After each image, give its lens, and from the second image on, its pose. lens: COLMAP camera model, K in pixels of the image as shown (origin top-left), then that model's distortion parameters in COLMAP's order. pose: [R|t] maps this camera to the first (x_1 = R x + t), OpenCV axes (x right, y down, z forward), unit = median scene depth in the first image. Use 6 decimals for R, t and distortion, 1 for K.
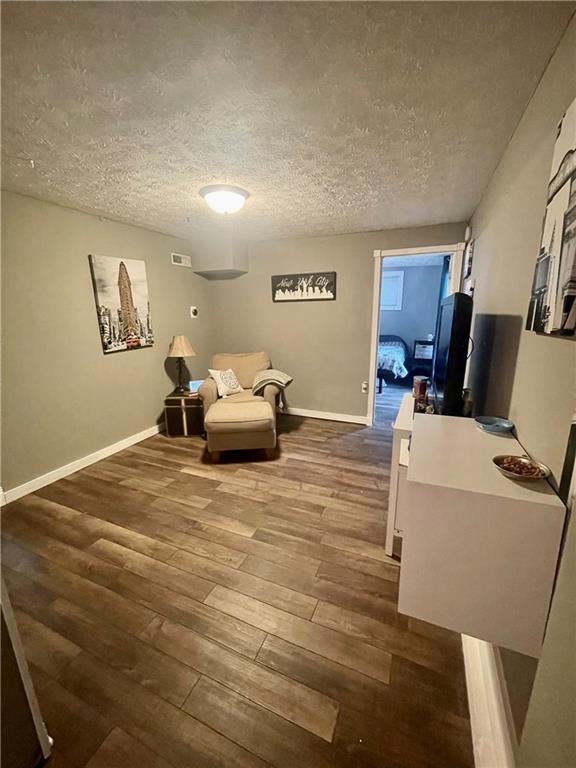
lens RADIAL K [[311.5, 0, 292.0], [0, 311.5, 381.9], [0, 0, 1]] dist [-0.004078, -0.000399]
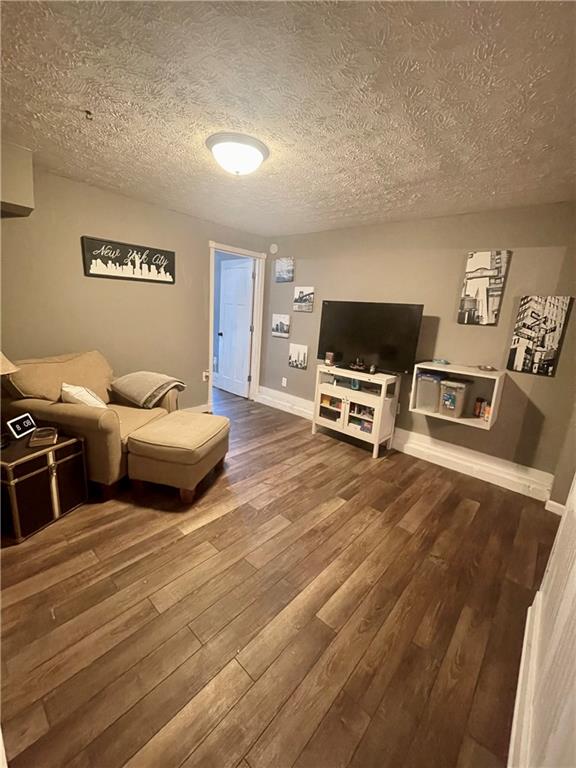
lens RADIAL K [[311.5, 0, 292.0], [0, 311.5, 381.9], [0, 0, 1]] dist [-0.004078, -0.000399]
pose [[0.315935, -0.187205, 0.930129, -0.786253], [0.142110, 0.978619, 0.148694, -0.090936], [-0.938078, 0.085203, 0.335784, 0.501972]]
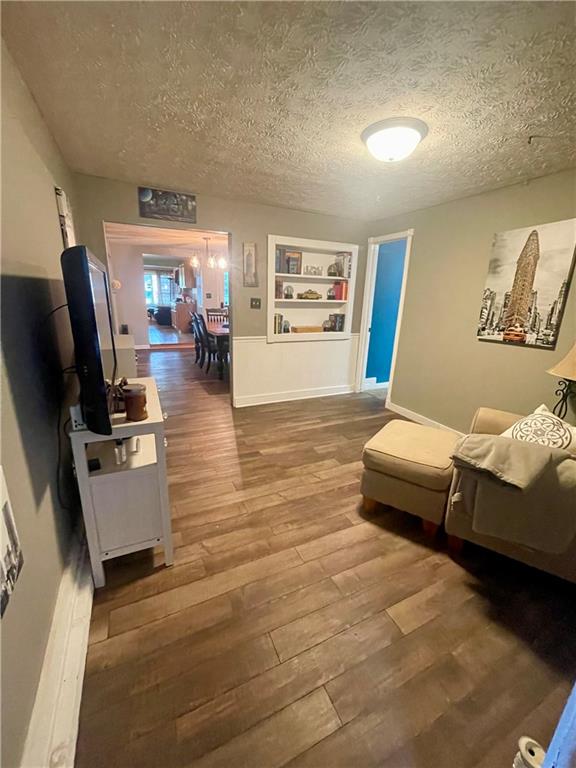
lens RADIAL K [[311.5, 0, 292.0], [0, 311.5, 381.9], [0, 0, 1]] dist [-0.004078, -0.000399]
pose [[-0.654864, 0.186698, -0.732323, 0.483669], [-0.202761, 0.890076, 0.408230, -0.246101], [0.728039, 0.415822, -0.545023, 1.144497]]
